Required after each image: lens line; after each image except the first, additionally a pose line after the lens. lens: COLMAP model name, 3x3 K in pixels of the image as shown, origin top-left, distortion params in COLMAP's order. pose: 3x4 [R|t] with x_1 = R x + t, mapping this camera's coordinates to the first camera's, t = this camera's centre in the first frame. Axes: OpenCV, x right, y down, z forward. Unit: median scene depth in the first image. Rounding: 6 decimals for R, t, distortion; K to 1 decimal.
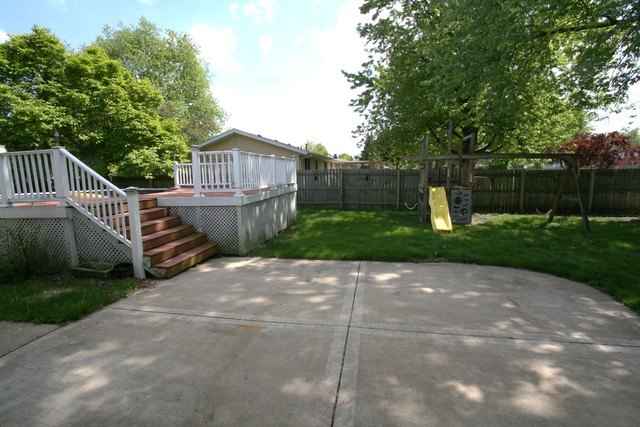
lens RADIAL K [[298.9, 0, 317.6], [0, 298.9, 211.0], [0, 0, 1]] dist [-0.005792, 0.000242]
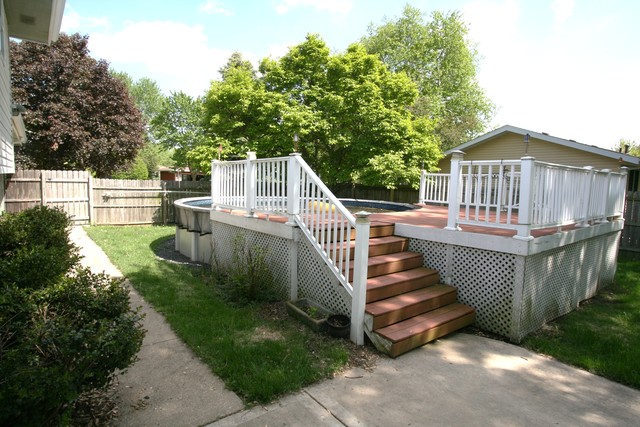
lens RADIAL K [[366.9, 0, 318.5], [0, 366.9, 204.3], [0, 0, 1]] dist [-0.019918, -0.000279]
pose [[0.756588, 0.088978, -0.647810, -0.067515], [-0.130118, 0.991373, -0.015800, -0.031269], [0.640815, 0.096246, 0.761638, 0.127128]]
